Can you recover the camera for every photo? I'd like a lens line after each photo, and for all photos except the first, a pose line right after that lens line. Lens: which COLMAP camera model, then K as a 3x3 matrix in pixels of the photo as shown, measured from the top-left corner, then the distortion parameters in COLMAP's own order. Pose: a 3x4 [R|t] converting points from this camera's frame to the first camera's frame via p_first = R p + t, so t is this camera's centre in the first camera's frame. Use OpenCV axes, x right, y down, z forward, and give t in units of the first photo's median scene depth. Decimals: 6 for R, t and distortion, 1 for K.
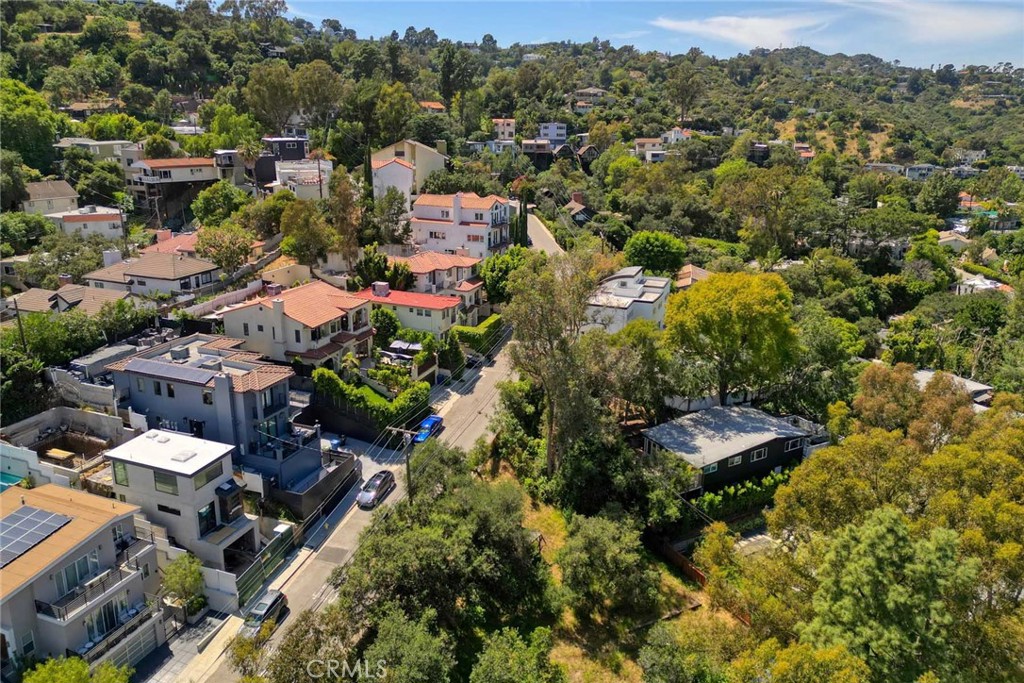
lens RADIAL K [[725.4, 0, 512.9], [0, 725.4, 342.6], [0, 0, 1]] dist [0.010934, -0.008167]
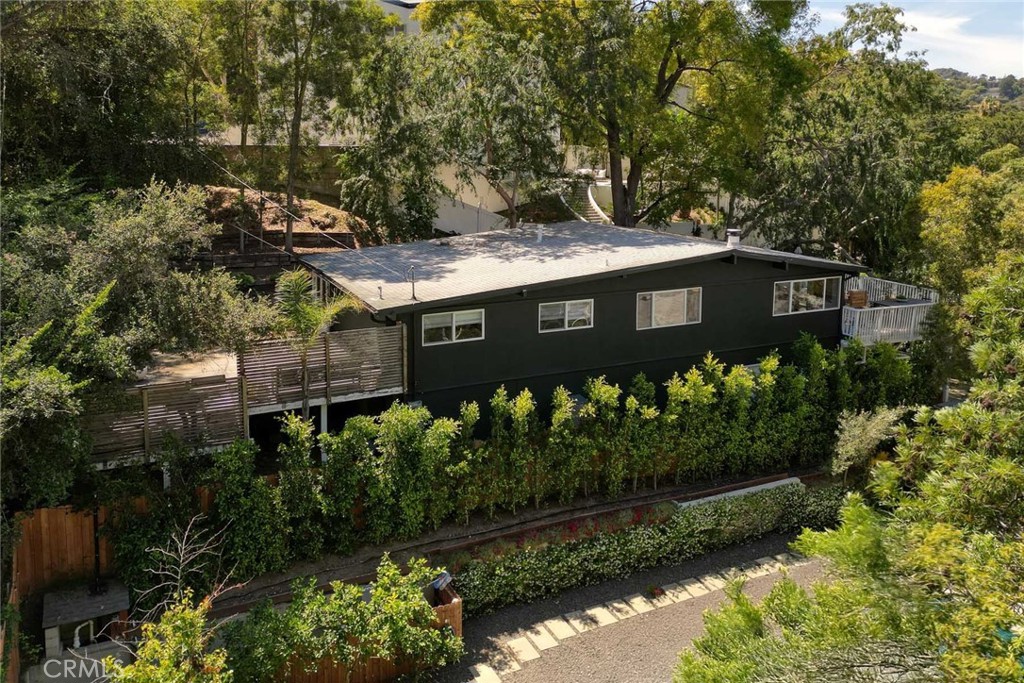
lens RADIAL K [[725.4, 0, 513.0], [0, 725.4, 340.6], [0, 0, 1]] dist [0.010934, -0.008167]
pose [[0.995107, -0.006838, -0.098562, 0.318967], [-0.002951, 0.995101, -0.098824, 0.203391], [0.098754, 0.098632, 0.990212, 0.746929]]
